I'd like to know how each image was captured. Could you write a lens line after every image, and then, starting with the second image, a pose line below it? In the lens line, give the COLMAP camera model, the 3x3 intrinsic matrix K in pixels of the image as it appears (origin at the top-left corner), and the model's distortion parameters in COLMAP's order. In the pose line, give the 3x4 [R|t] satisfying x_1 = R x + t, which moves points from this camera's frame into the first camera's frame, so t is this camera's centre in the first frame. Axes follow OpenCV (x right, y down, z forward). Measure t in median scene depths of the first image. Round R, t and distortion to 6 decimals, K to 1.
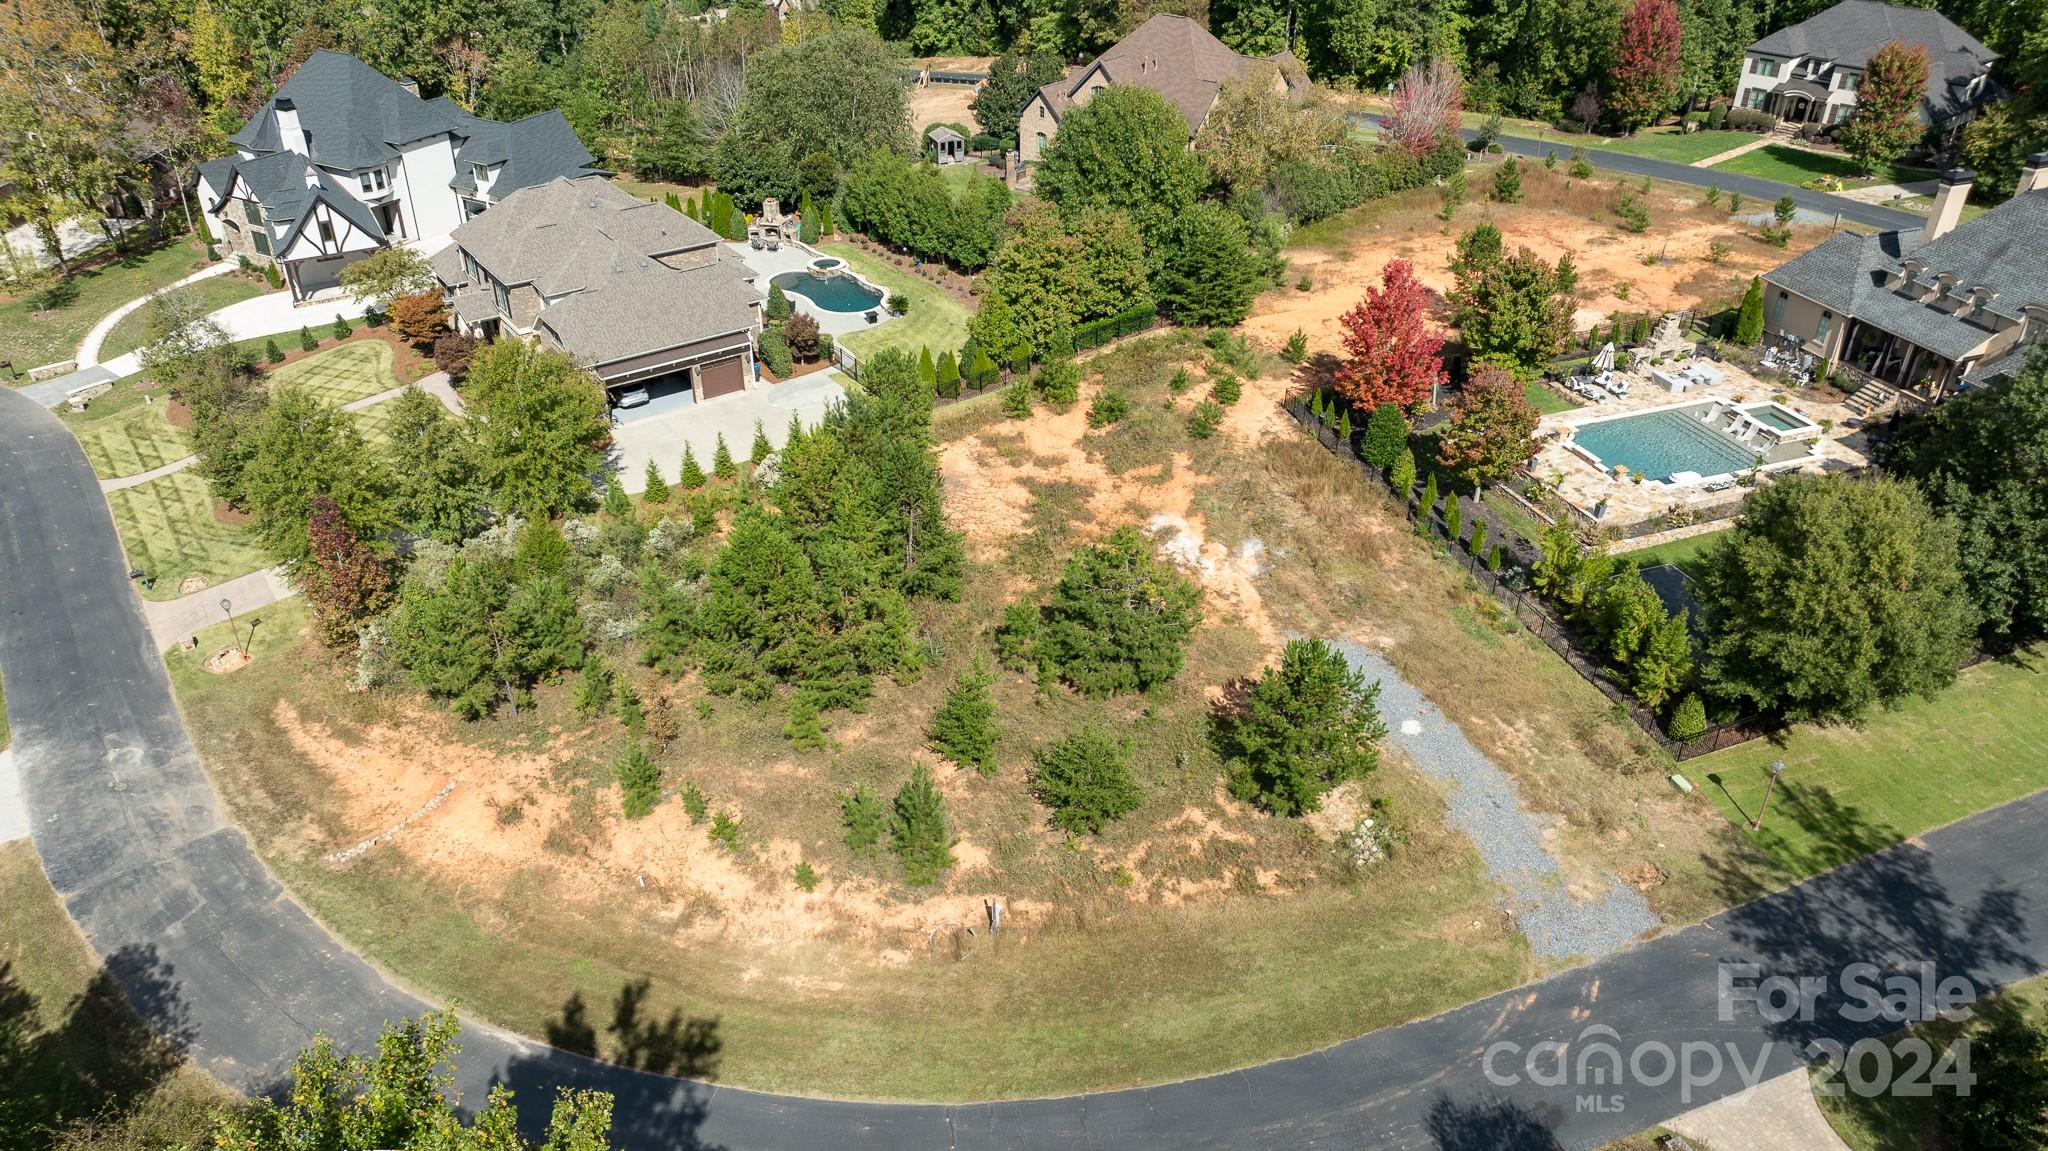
lens RADIAL K [[1443.7, 0, 1023.3], [0, 1443.7, 576.1], [0, 0, 1]] dist [-0.032463, 0.023308]
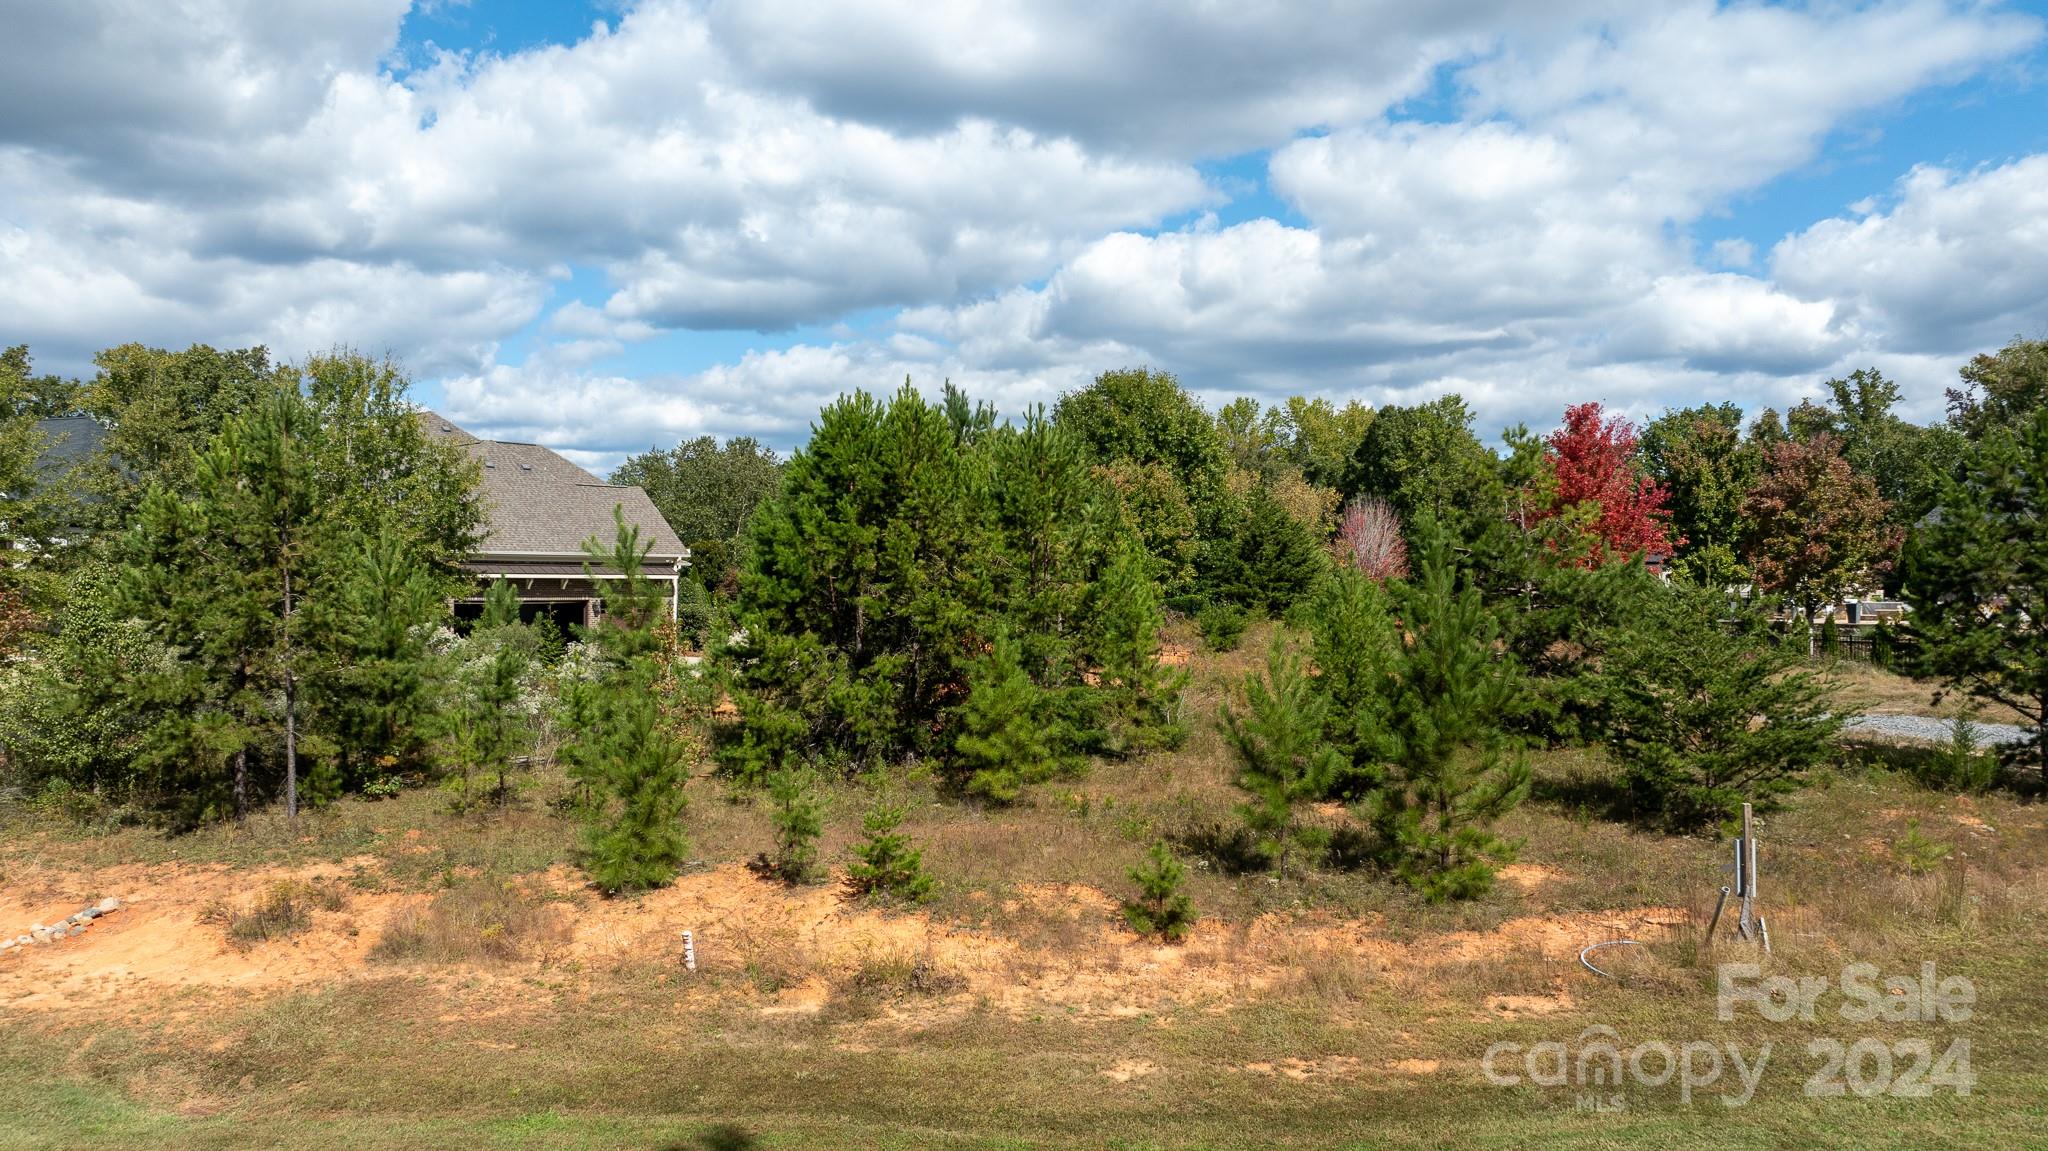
lens RADIAL K [[1443.7, 0, 1021.3], [0, 1443.7, 578.5], [0, 0, 1]] dist [-0.032463, 0.023308]
pose [[0.981564, 0.000072, 0.191135, -0.192996], [0.101453, 0.847307, -0.521324, 0.246734], [-0.161987, 0.531104, 0.831678, 0.499177]]
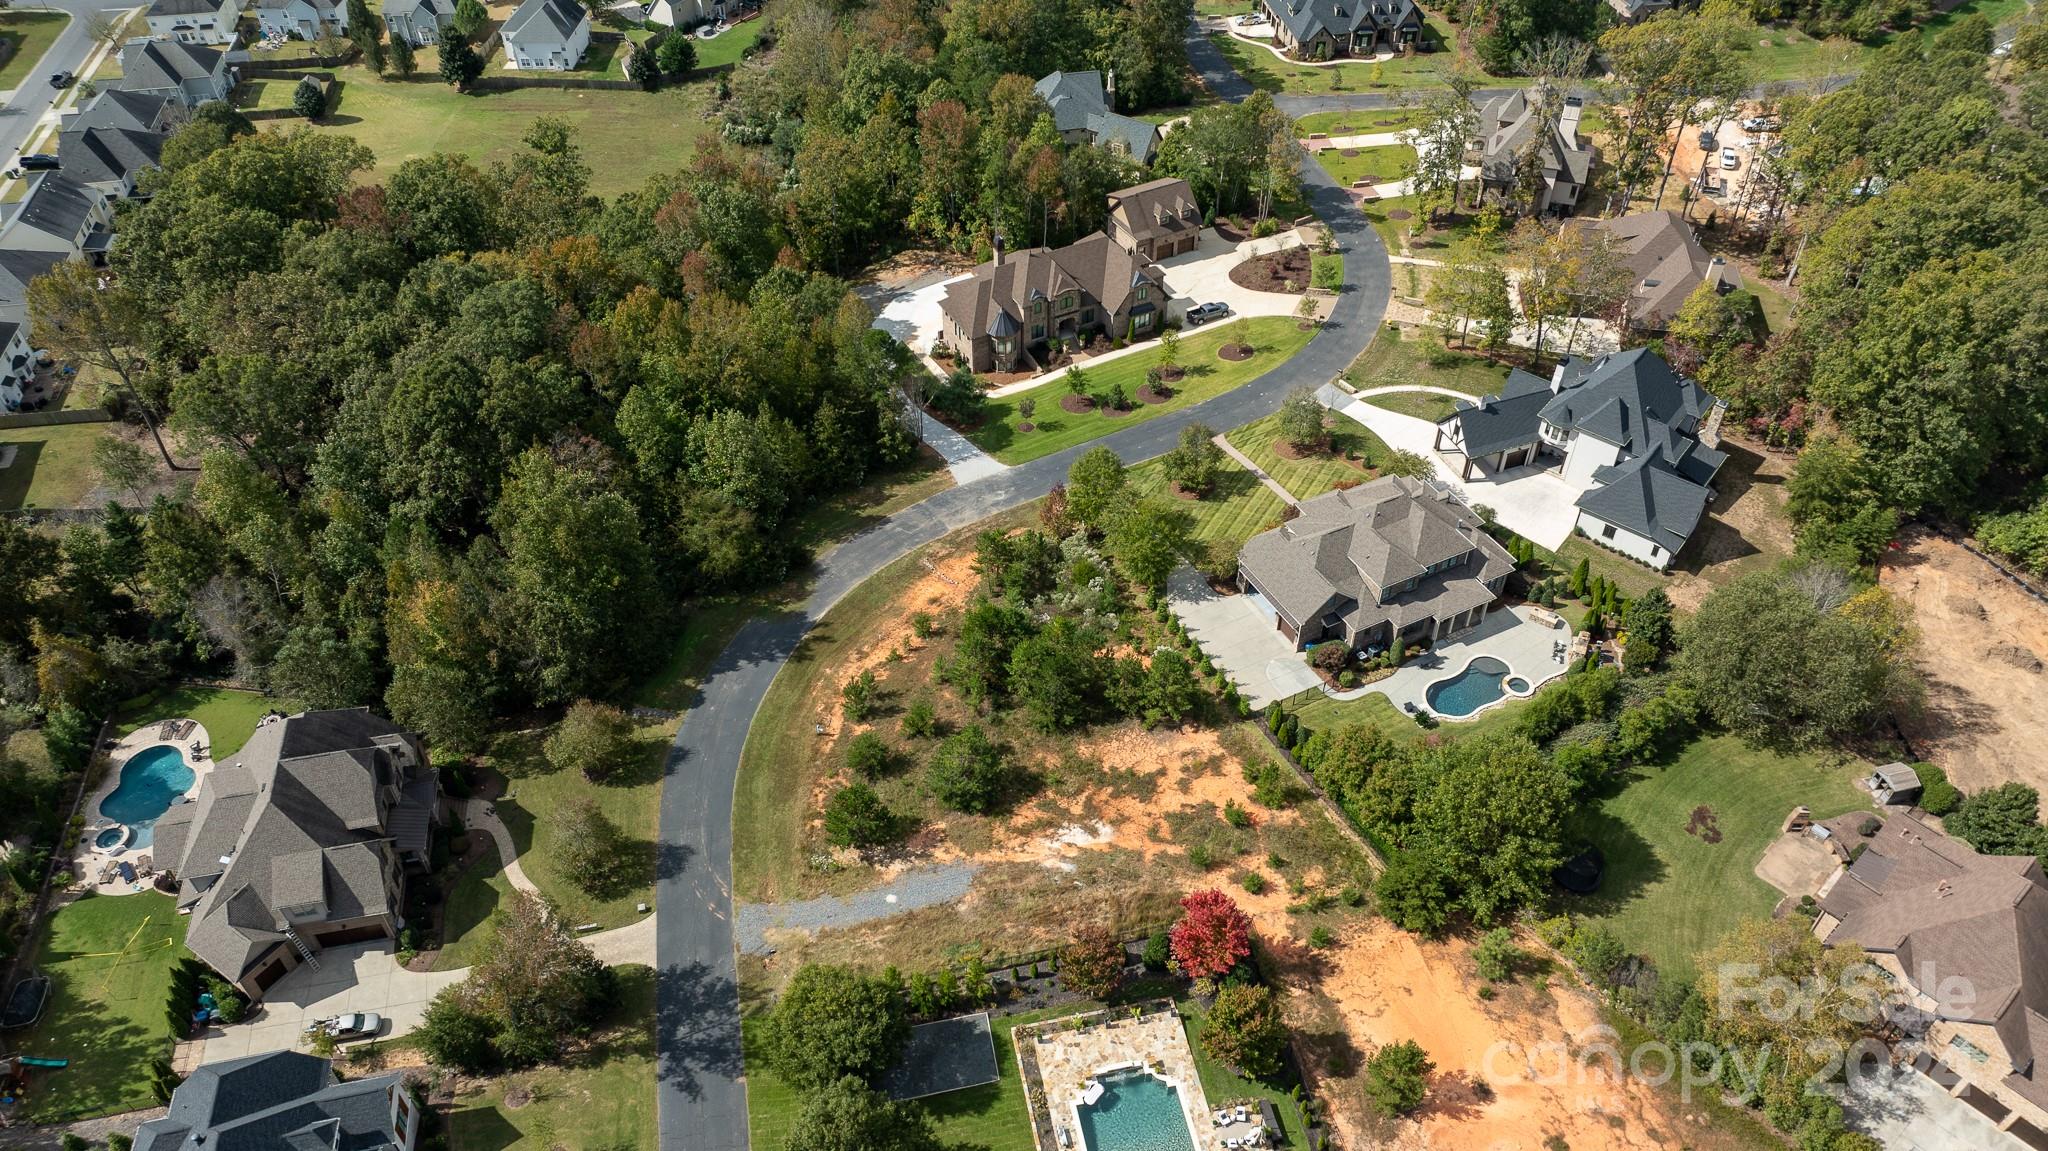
lens RADIAL K [[1443.7, 0, 1022.2], [0, 1443.7, 572.5], [0, 0, 1]] dist [-0.032463, 0.023308]
pose [[-0.150953, 0.667173, -0.729448, 1.169039], [-0.514243, 0.577203, 0.634344, -1.262472], [0.844256, 0.470869, 0.255958, 0.373865]]
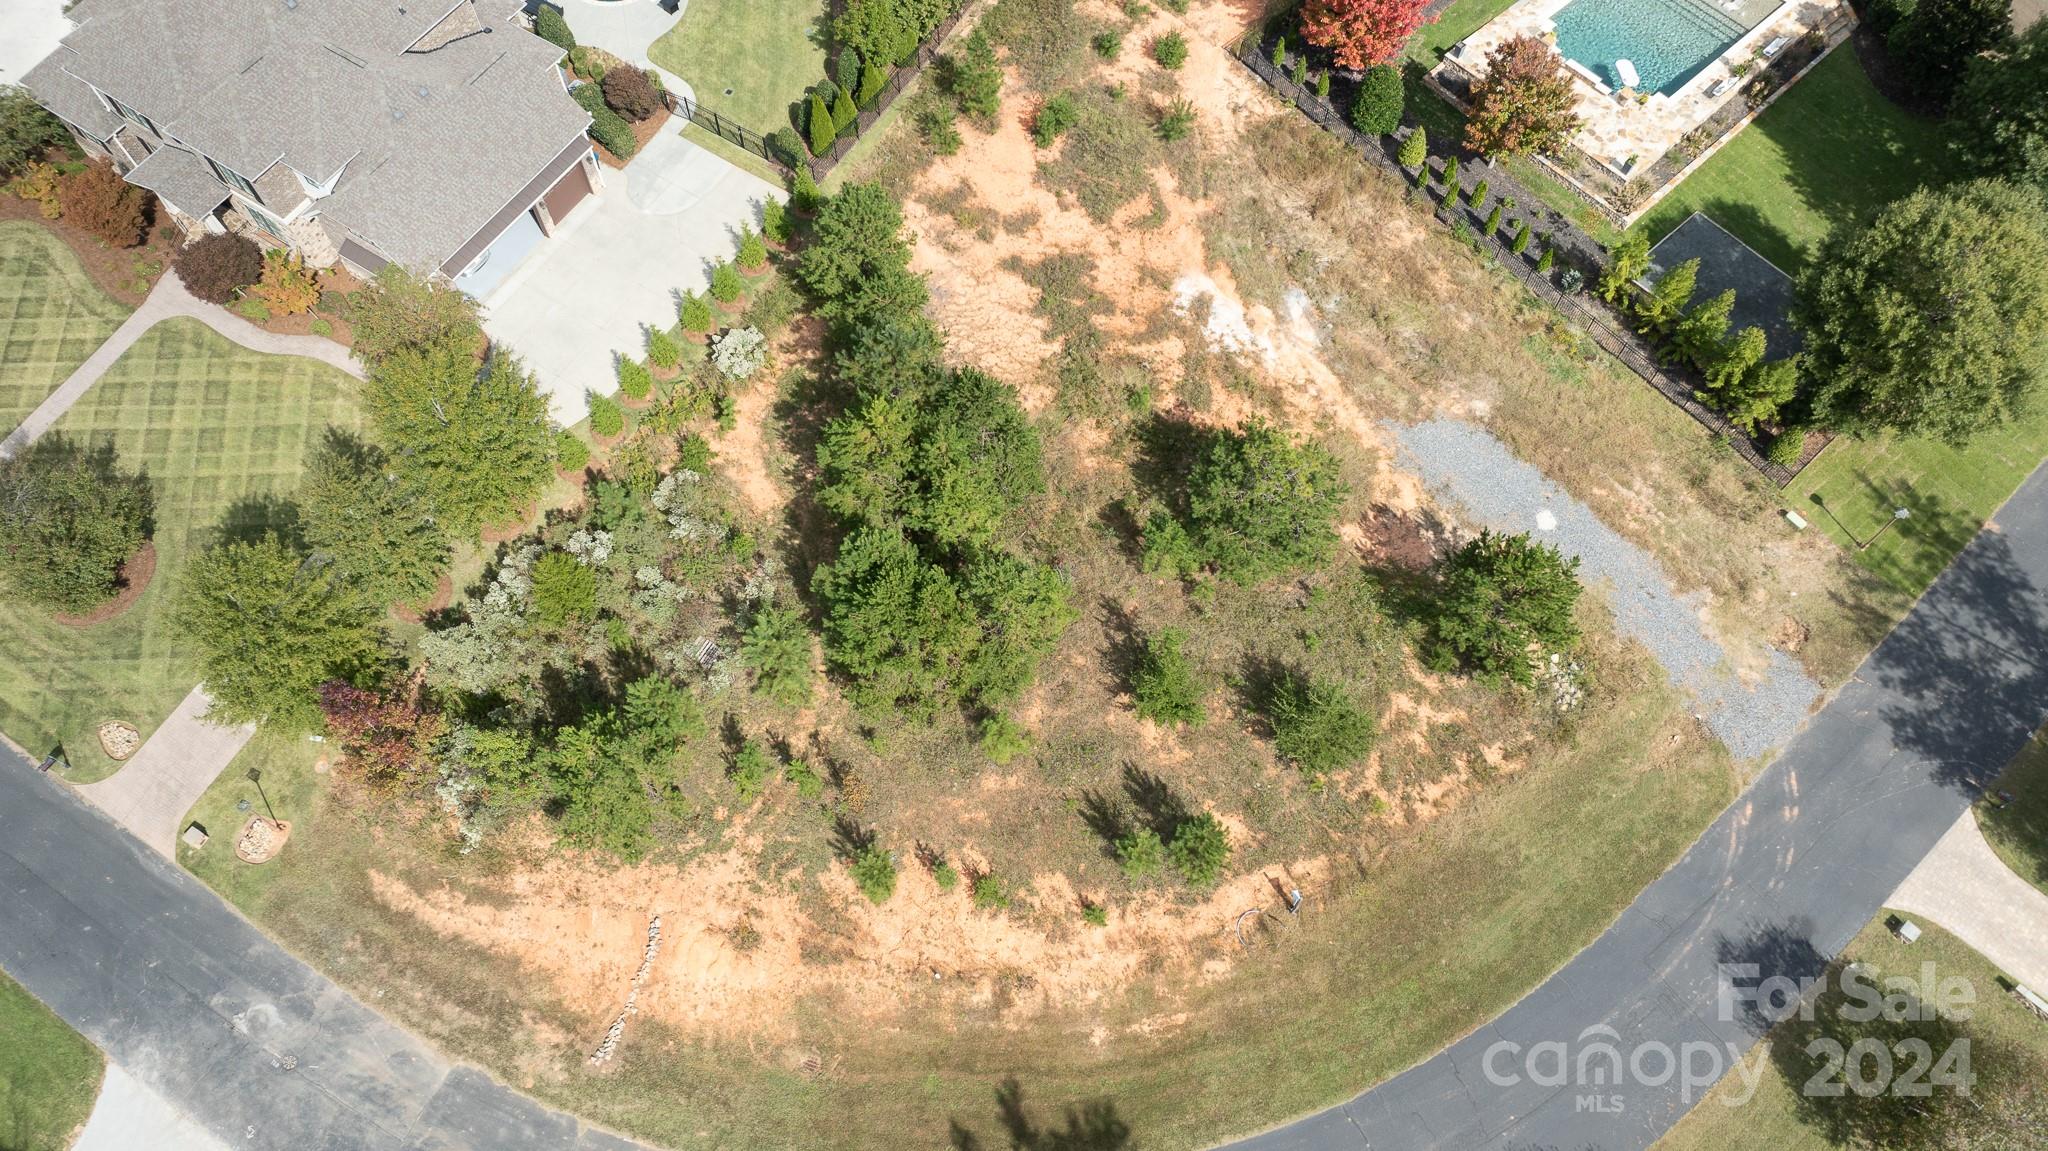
lens RADIAL K [[1443.7, 0, 1021.2], [0, 1443.7, 576.5], [0, 0, 1]] dist [-0.032463, 0.023308]
pose [[0.927868, -0.330917, 0.171917, -0.222061], [0.196624, 0.825868, 0.528470, -0.400113], [-0.316861, -0.456547, 0.831363, 0.218111]]
